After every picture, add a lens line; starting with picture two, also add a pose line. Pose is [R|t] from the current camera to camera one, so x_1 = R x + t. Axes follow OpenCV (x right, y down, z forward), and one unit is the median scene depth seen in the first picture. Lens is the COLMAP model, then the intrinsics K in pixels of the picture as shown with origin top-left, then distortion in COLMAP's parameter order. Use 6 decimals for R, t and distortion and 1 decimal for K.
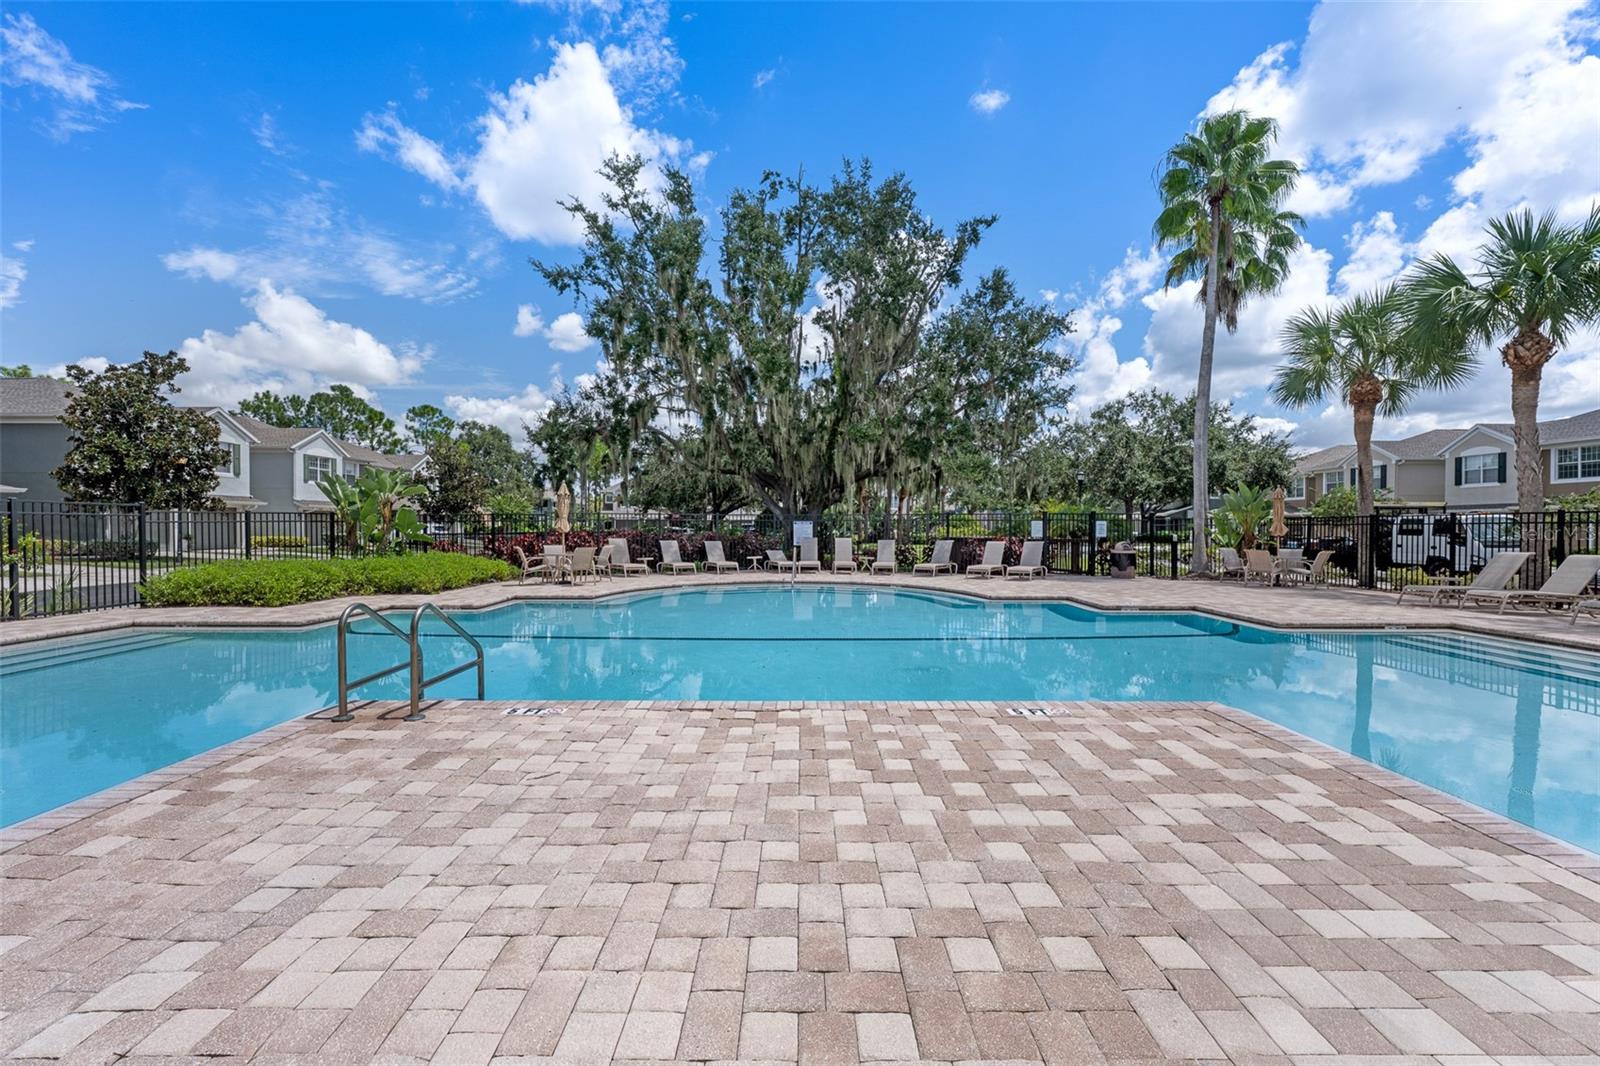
lens RADIAL K [[643.3, 0, 800.0], [0, 643.3, 533.0], [0, 0, 1]] dist [0.001048, 0.000083]
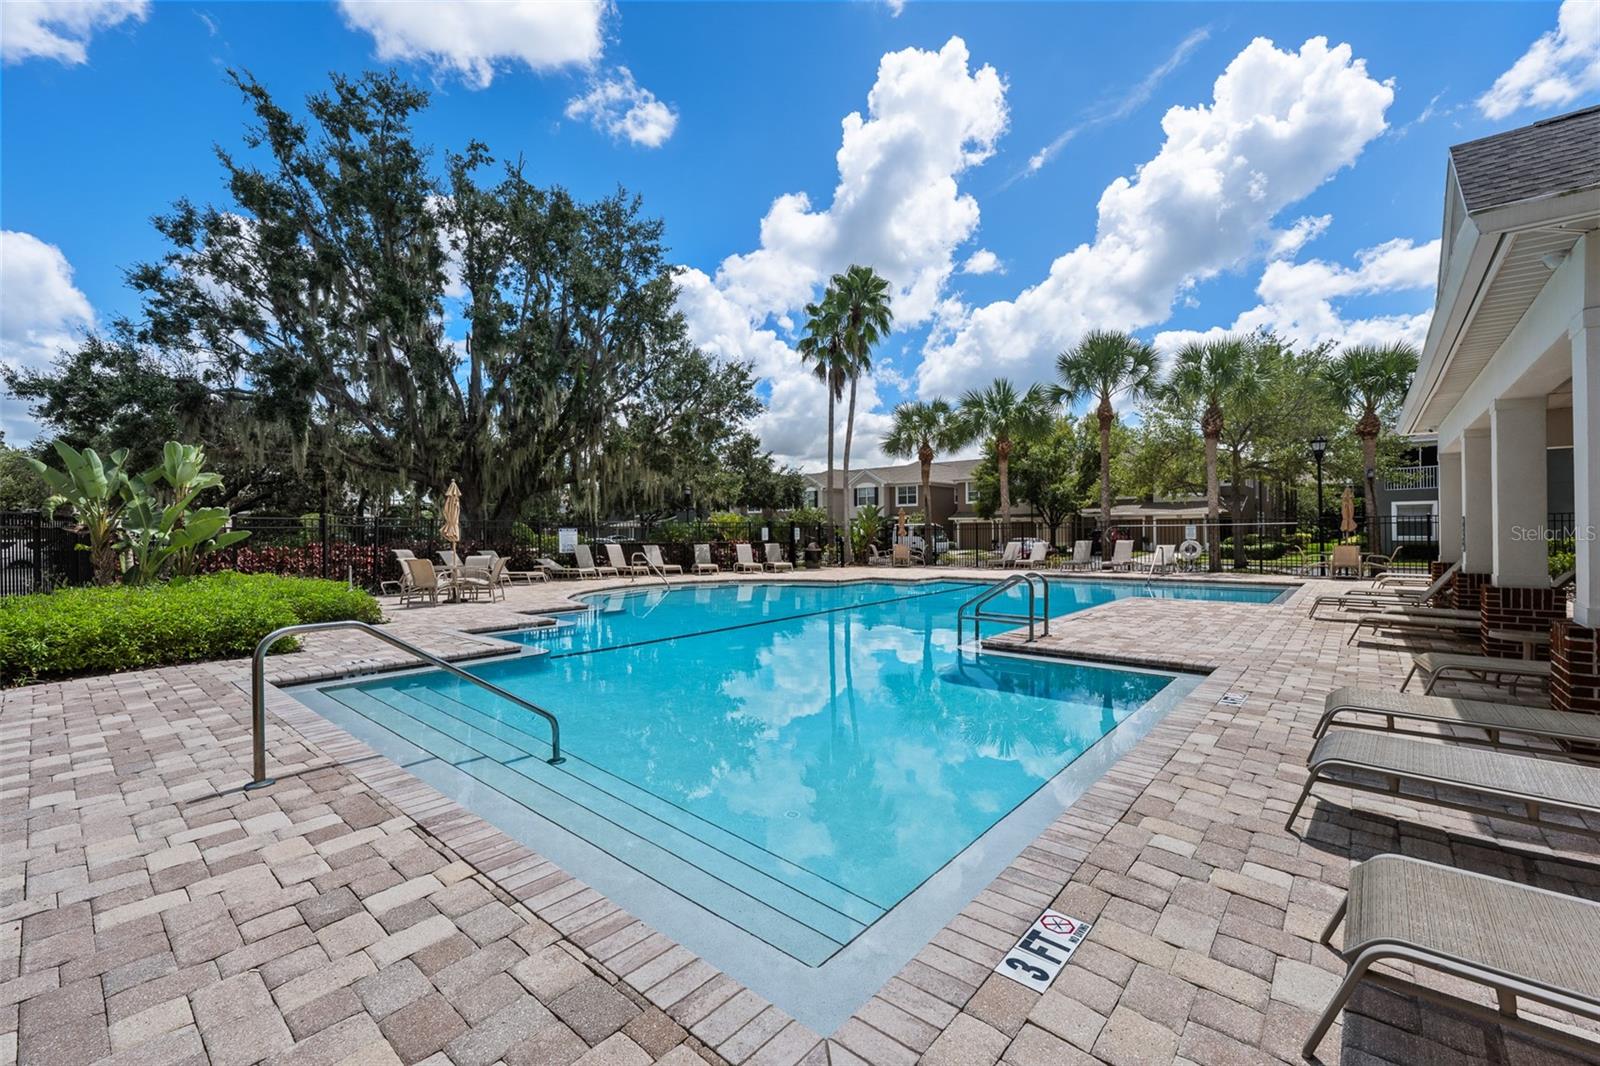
lens RADIAL K [[663.6, 0, 800.0], [0, 663.6, 533.0], [0, 0, 1]] dist [0.000050, 0.000033]
pose [[0.648758, -0.004618, 0.760981, -0.617169], [0.012348, 0.999914, -0.004460, -0.002191], [-0.760894, 0.012290, 0.648759, 0.075370]]
